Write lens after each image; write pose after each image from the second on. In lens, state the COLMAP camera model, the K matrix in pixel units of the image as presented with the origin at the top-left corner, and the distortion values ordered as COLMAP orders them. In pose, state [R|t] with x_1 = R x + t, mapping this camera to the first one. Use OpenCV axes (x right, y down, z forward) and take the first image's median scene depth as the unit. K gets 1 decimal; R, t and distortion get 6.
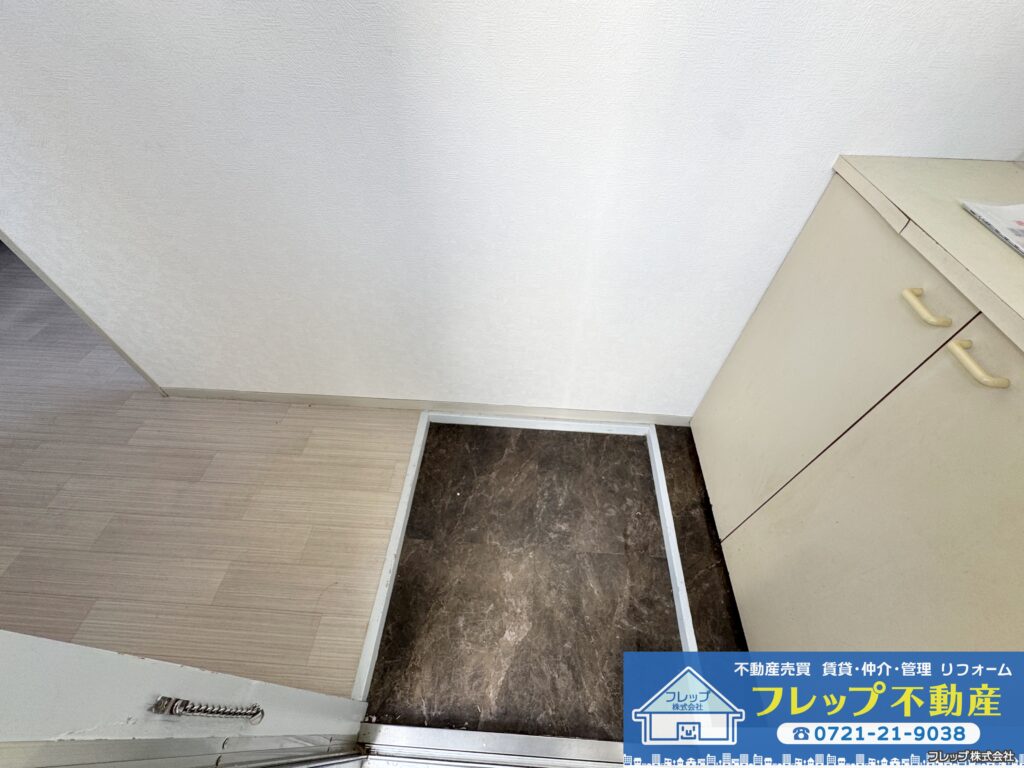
lens RADIAL K [[409.5, 0, 512.0], [0, 409.5, 384.0], [0, 0, 1]] dist [-0.001492, -0.000243]
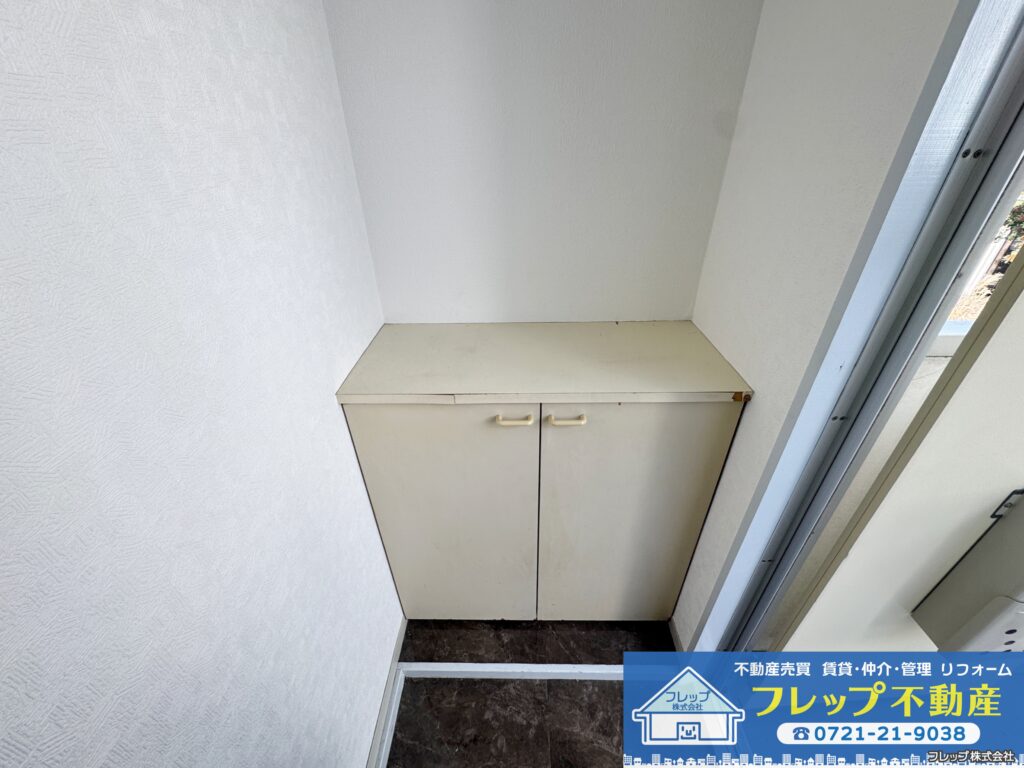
lens RADIAL K [[409.5, 0, 512.0], [0, 409.5, 384.0], [0, 0, 1]] dist [-0.001492, -0.000243]
pose [[-0.047968, -0.537210, 0.842083, -0.075524], [0.776667, 0.510058, 0.369635, -0.377516], [-0.628082, 0.671749, 0.392767, 0.158574]]
